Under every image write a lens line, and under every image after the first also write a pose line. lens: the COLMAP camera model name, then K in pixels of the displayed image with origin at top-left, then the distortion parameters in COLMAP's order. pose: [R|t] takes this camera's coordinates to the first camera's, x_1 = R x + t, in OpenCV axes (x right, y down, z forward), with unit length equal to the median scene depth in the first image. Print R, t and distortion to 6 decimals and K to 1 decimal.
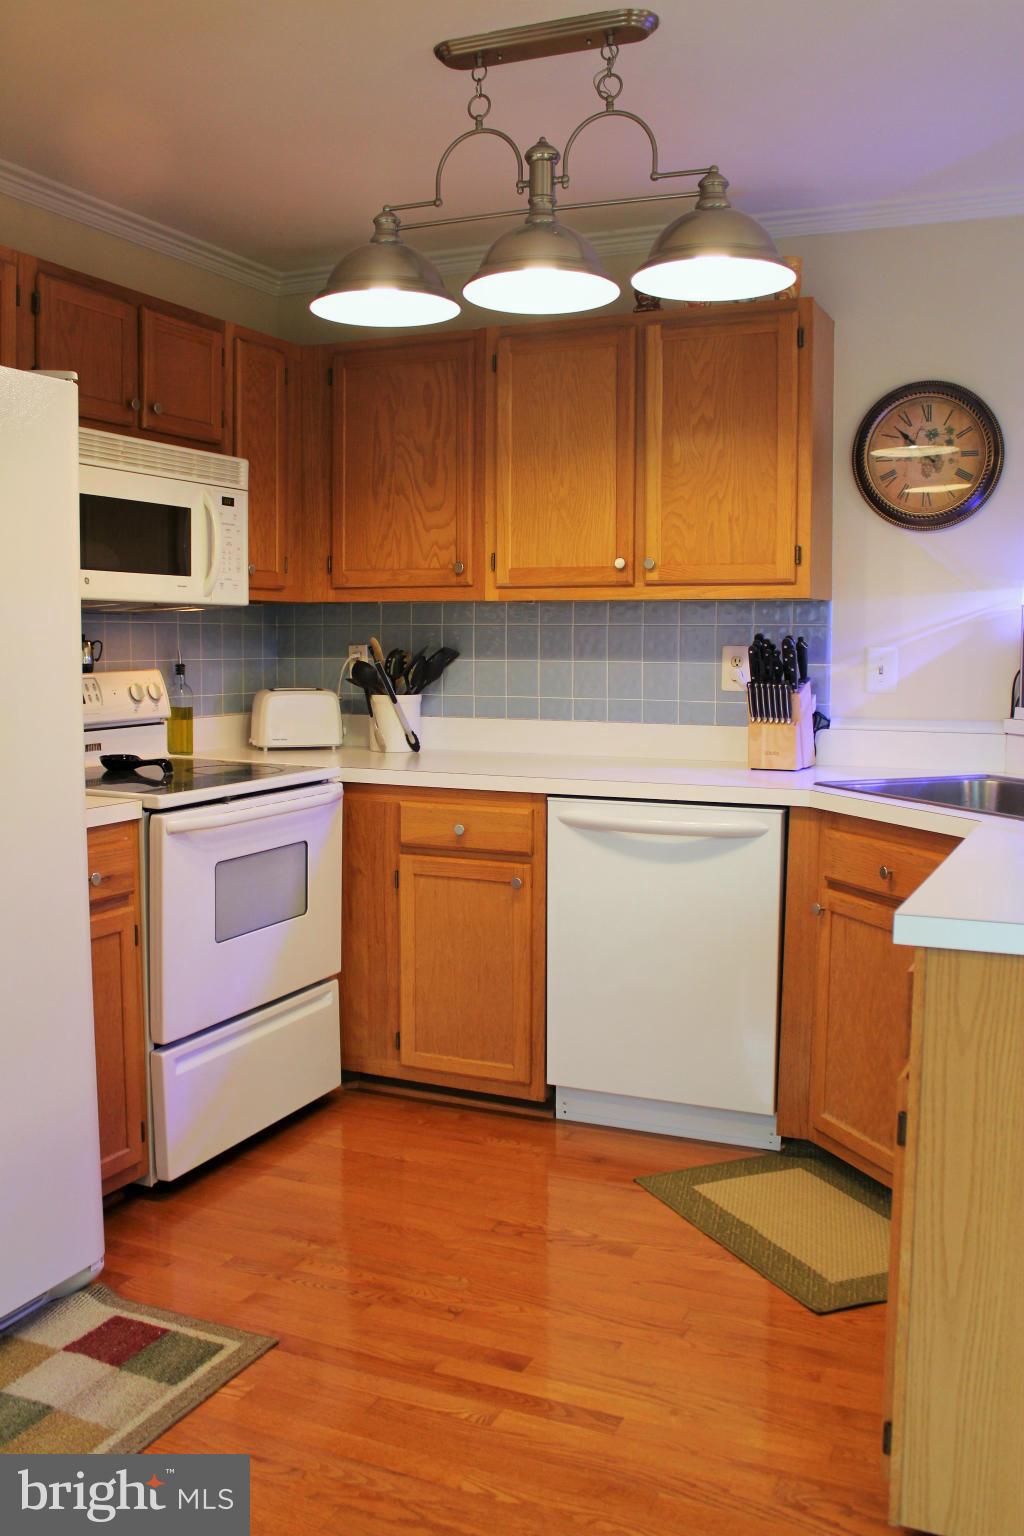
lens RADIAL K [[1370.4, 0, 512.0], [0, 1370.4, 768.0], [0, 0, 1]] dist [-0.134367, 0.134659]
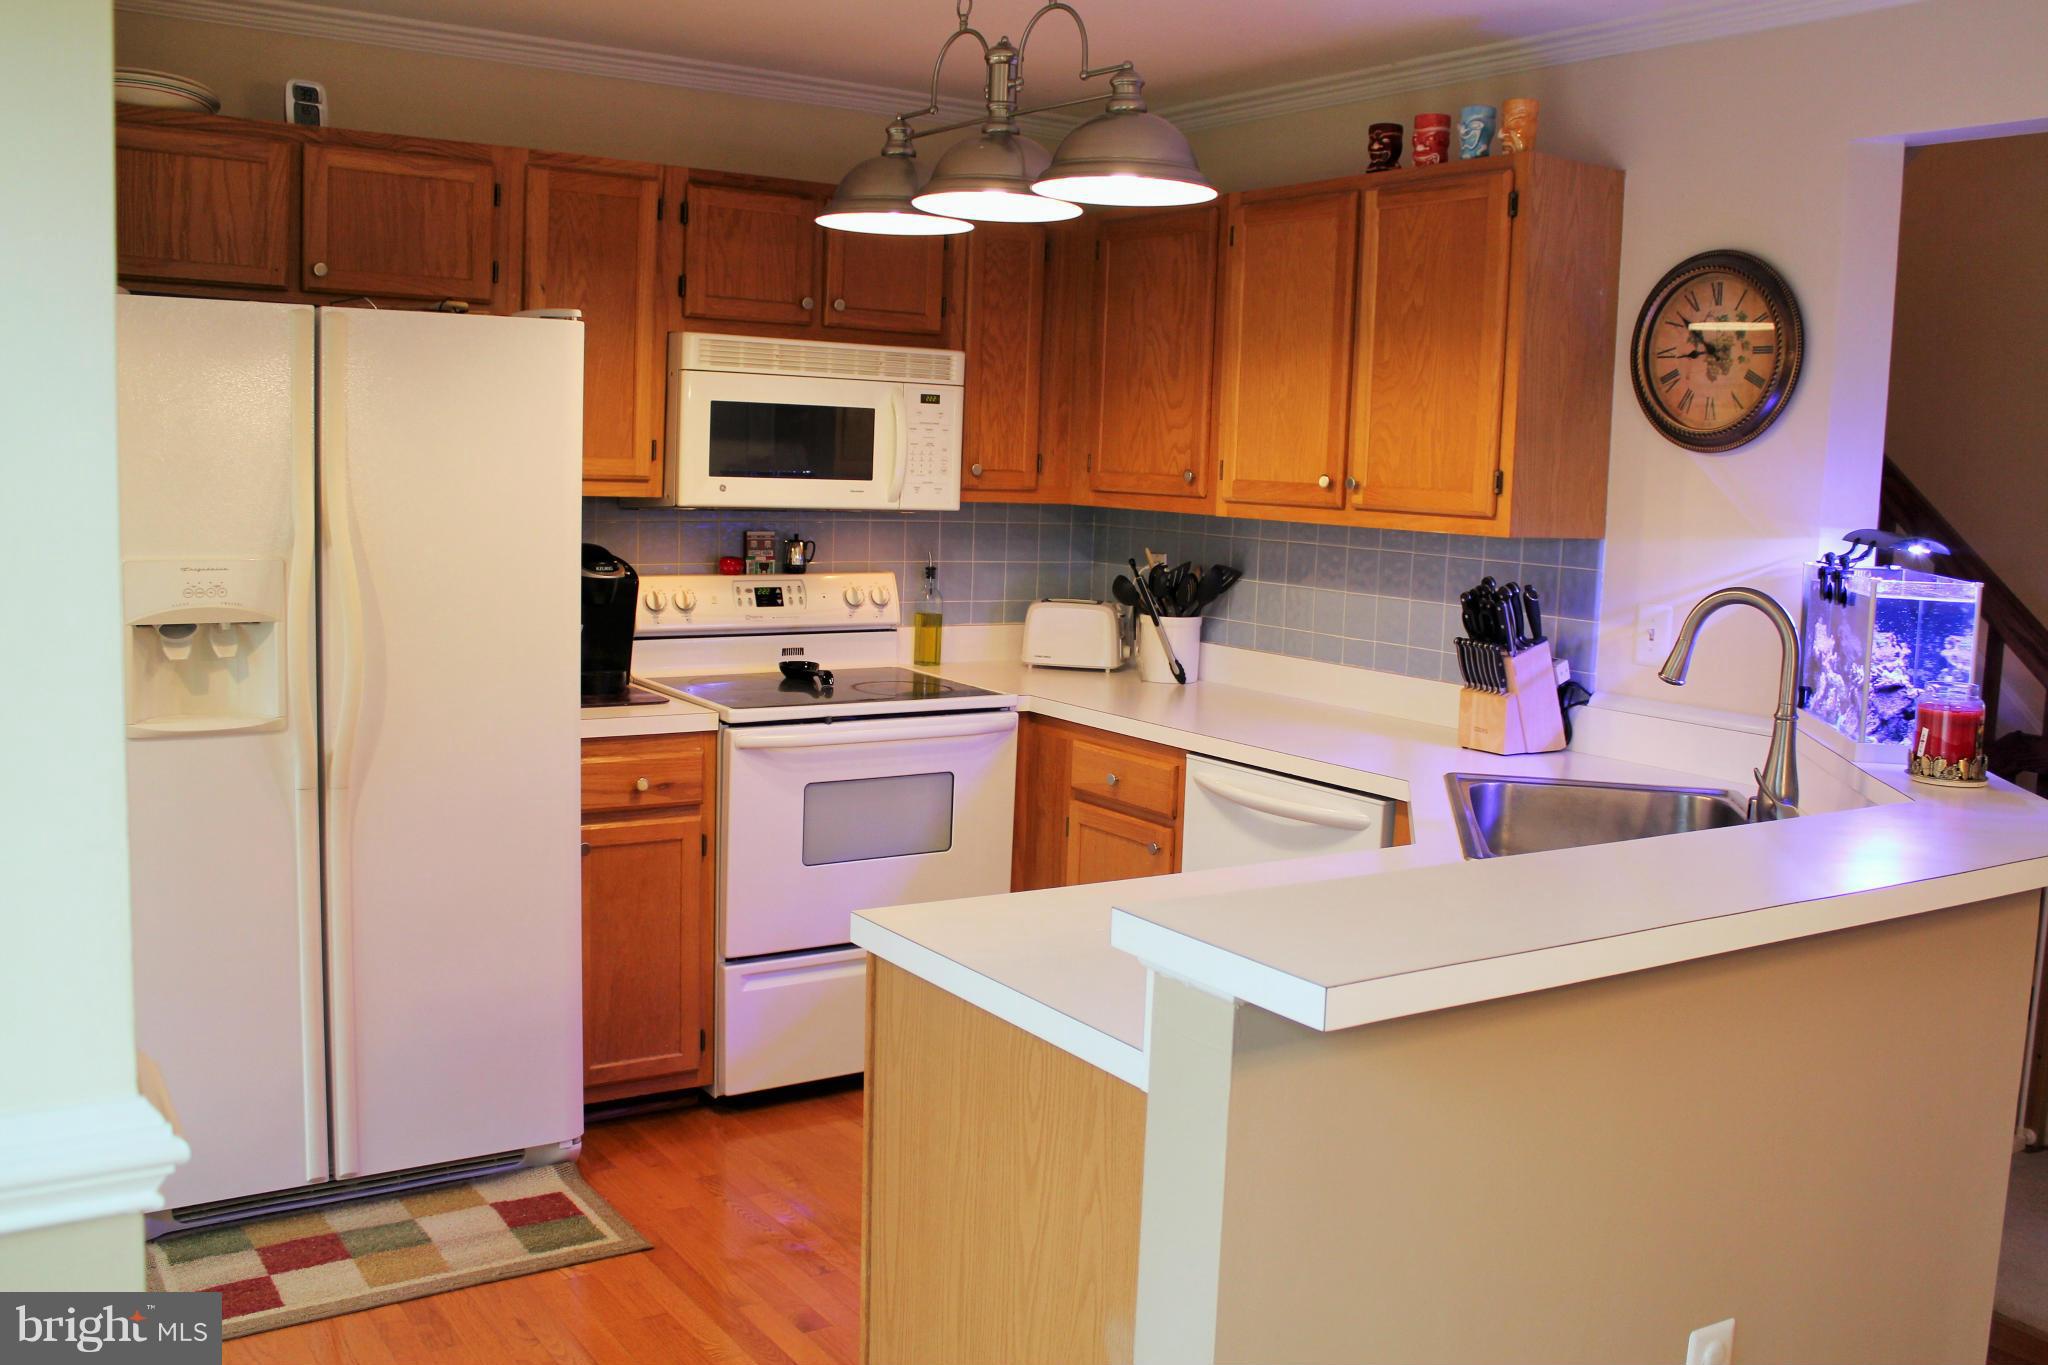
lens RADIAL K [[1827.2, 0, 1049.2], [0, 1827.2, 687.9], [0, 0, 1]] dist [-0.134367, 0.134659]
pose [[0.858494, 0.092423, -0.504426, 0.503014], [-0.082961, 0.995699, 0.041244, -0.057595], [0.506068, 0.006440, 0.862470, -0.030523]]
